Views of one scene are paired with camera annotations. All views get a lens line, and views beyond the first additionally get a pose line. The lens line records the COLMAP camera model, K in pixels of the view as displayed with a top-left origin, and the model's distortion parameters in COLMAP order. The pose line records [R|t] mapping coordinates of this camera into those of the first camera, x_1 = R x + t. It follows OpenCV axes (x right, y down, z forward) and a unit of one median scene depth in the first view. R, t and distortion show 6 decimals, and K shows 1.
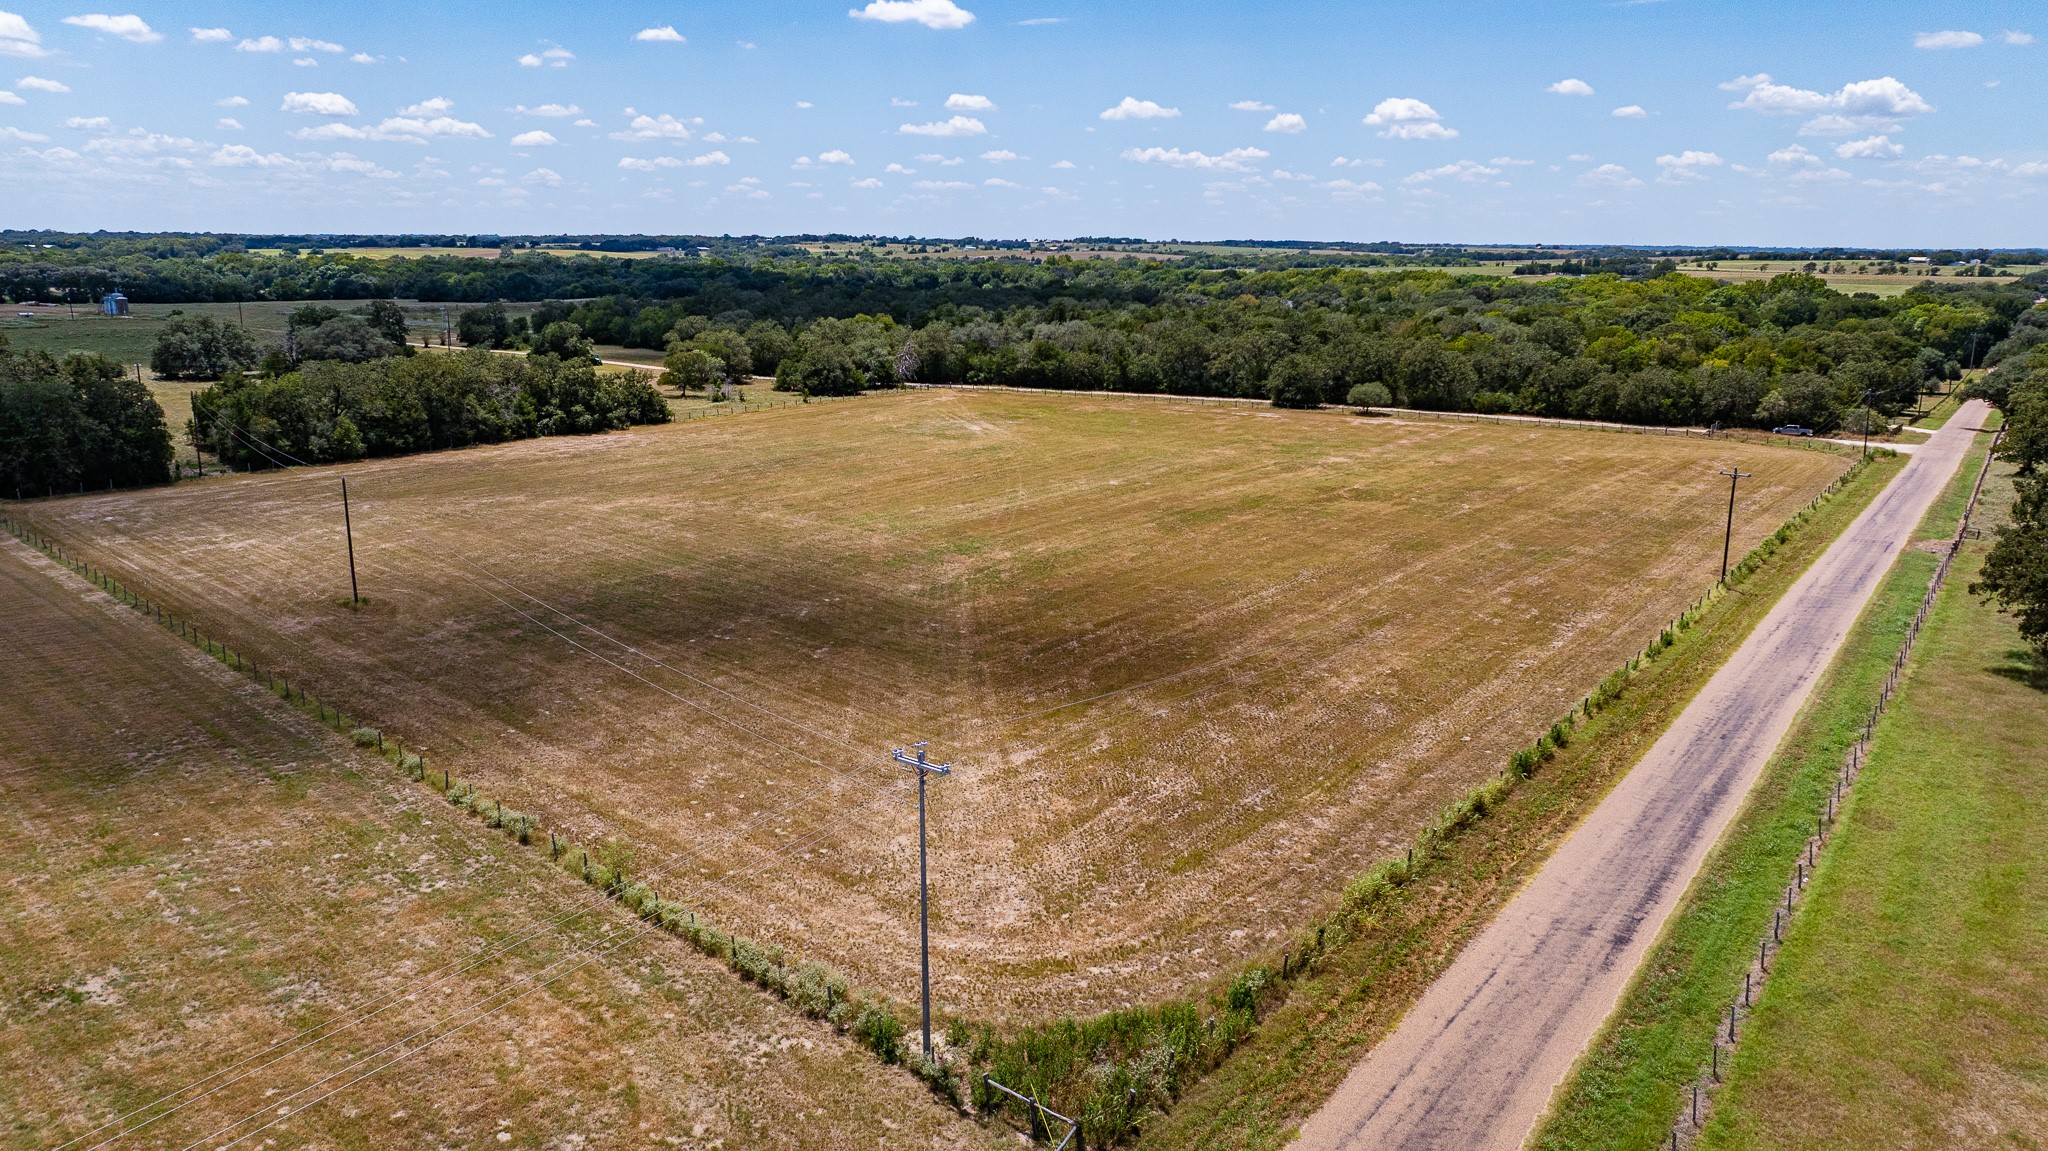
lens RADIAL K [[1423.2, 0, 1024.0], [0, 1423.2, 575.5], [0, 0, 1]] dist [-0.023019, 0.003738]
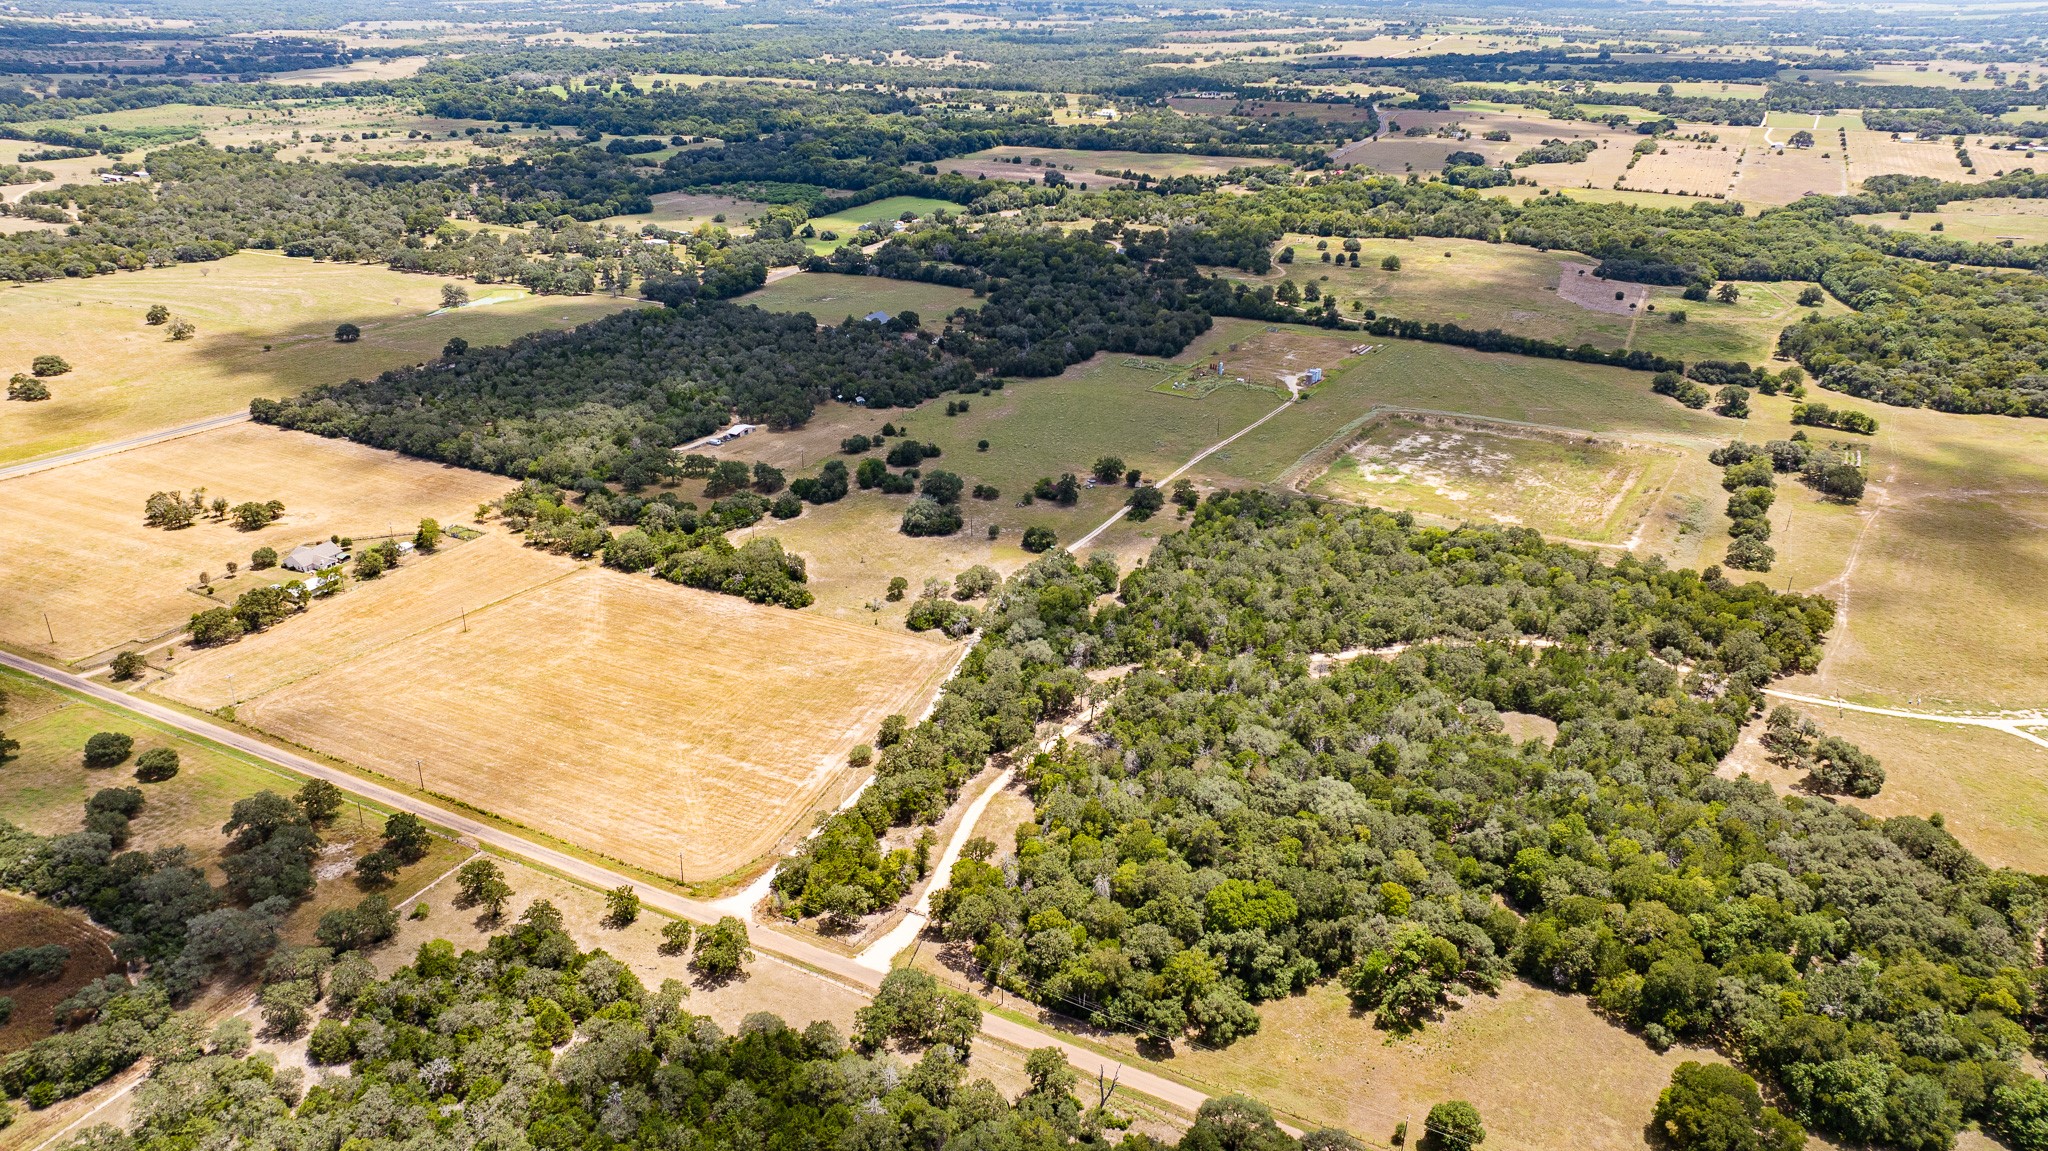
lens RADIAL K [[1423.2, 0, 1024.0], [0, 1423.2, 575.5], [0, 0, 1]] dist [-0.023019, 0.003738]
pose [[0.153032, 0.386925, -0.909324, 5.785952], [-0.229853, 0.908863, 0.348046, -3.185087], [0.961119, 0.155748, 0.228021, 2.408737]]
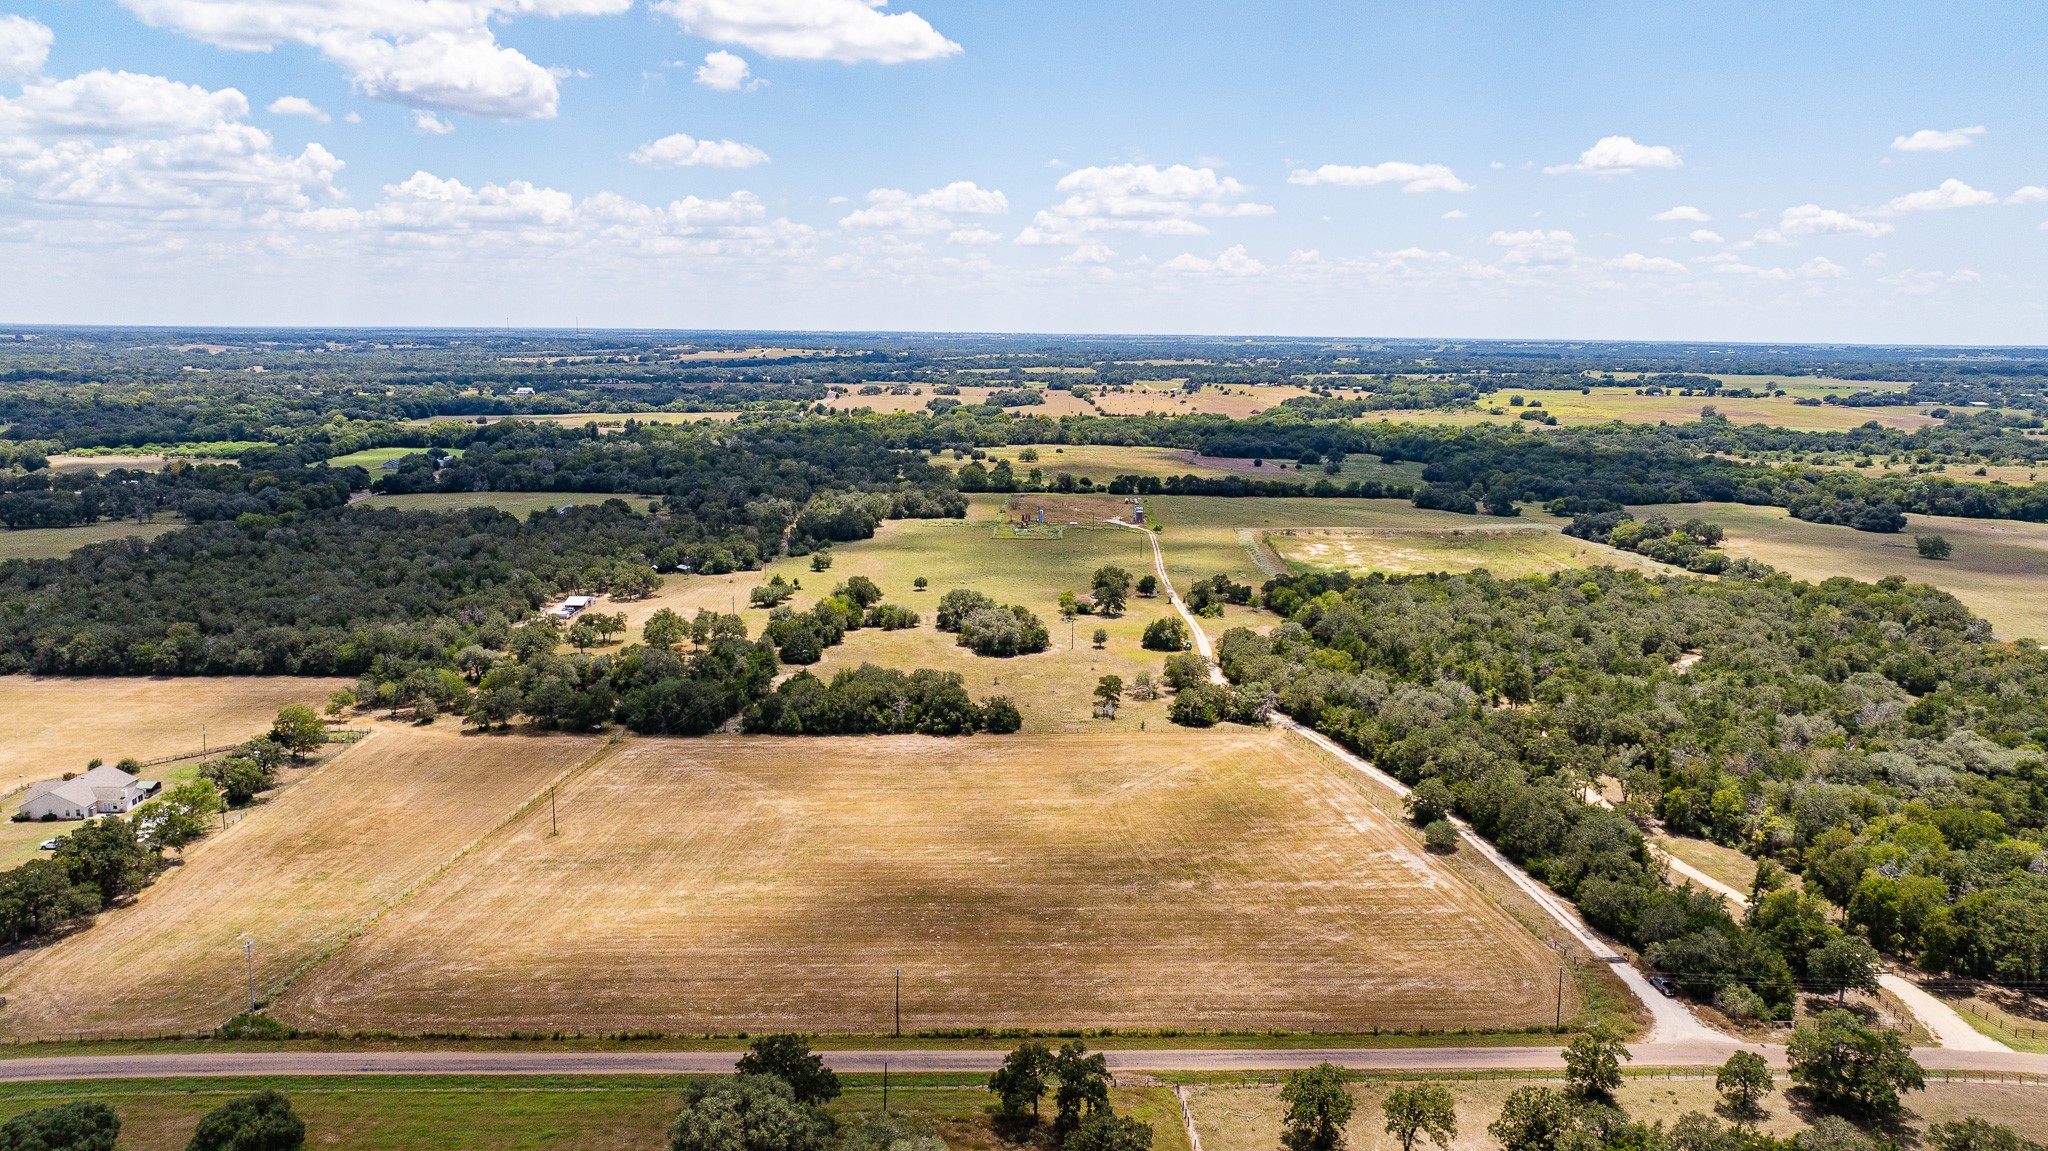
lens RADIAL K [[1423.2, 0, 1024.0], [0, 1423.2, 575.5], [0, 0, 1]] dist [-0.023019, 0.003738]
pose [[0.619759, 0.129743, -0.773993, 2.874609], [-0.179167, 0.983586, 0.021412, -0.938777], [0.764067, 0.125404, 0.632832, -0.061586]]
